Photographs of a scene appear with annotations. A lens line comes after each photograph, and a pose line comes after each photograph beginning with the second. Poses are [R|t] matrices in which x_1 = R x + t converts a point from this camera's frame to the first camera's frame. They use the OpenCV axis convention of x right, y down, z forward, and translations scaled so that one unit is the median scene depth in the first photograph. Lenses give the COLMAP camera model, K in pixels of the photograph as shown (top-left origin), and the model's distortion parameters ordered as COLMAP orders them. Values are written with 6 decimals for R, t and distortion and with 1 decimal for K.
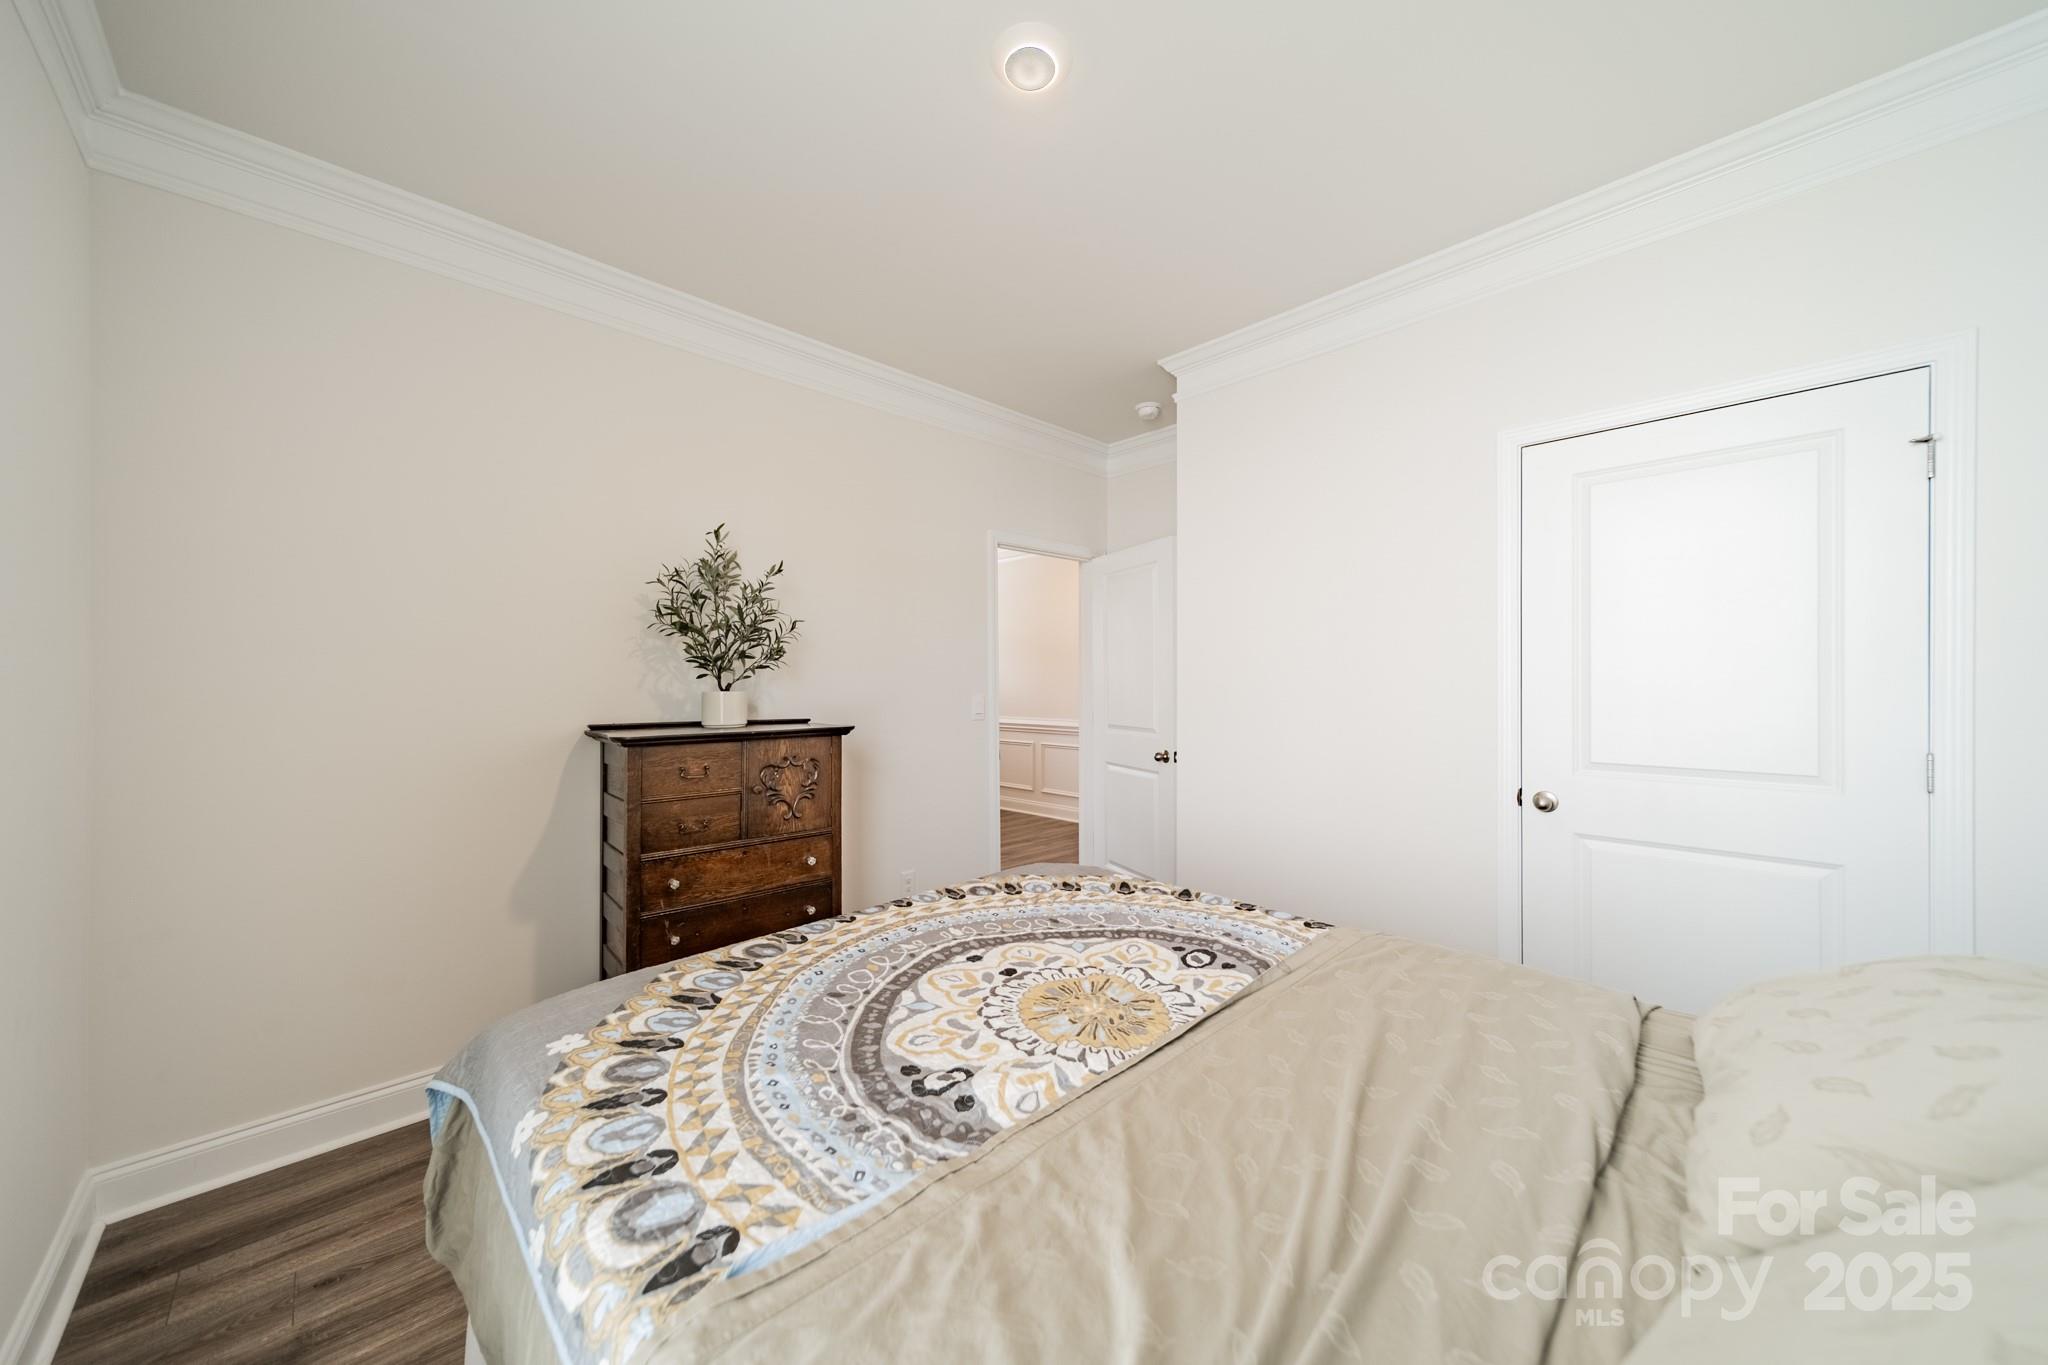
lens RADIAL K [[715.9, 0, 1025.8], [0, 715.9, 685.1], [0, 0, 1]] dist [0.002745, 0.000078]
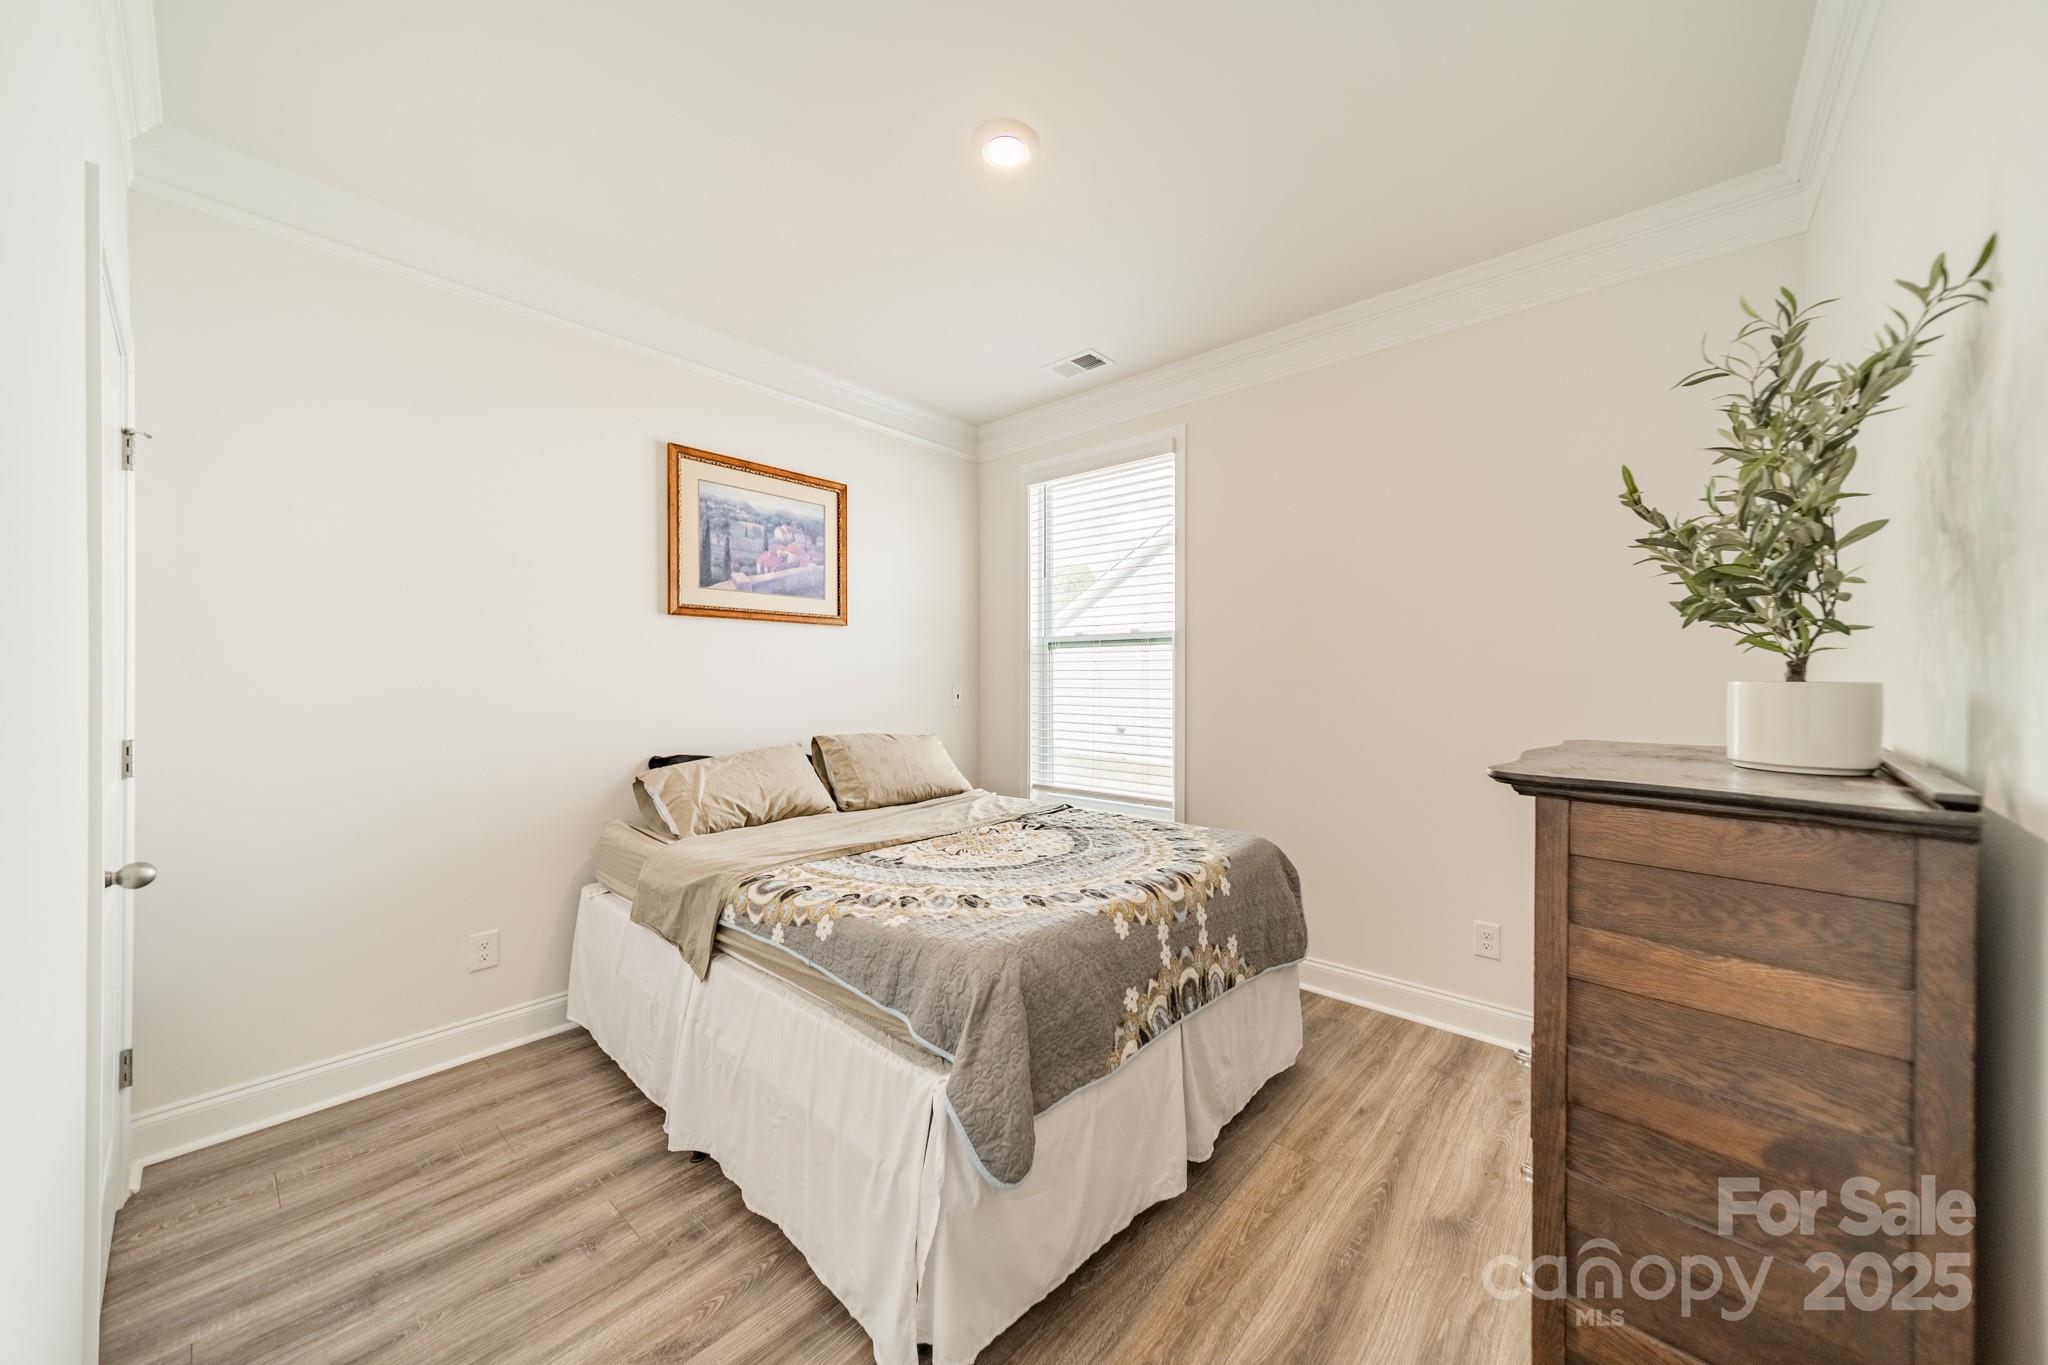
lens RADIAL K [[715.9, 0, 1022.9], [0, 715.9, 679.7], [0, 0, 1]] dist [0.002745, 0.000078]
pose [[-0.996963, 0.002756, -0.077832, 0.065423], [0.002493, 0.999991, 0.003479, 0.010326], [0.077841, 0.003275, -0.996960, 1.935527]]
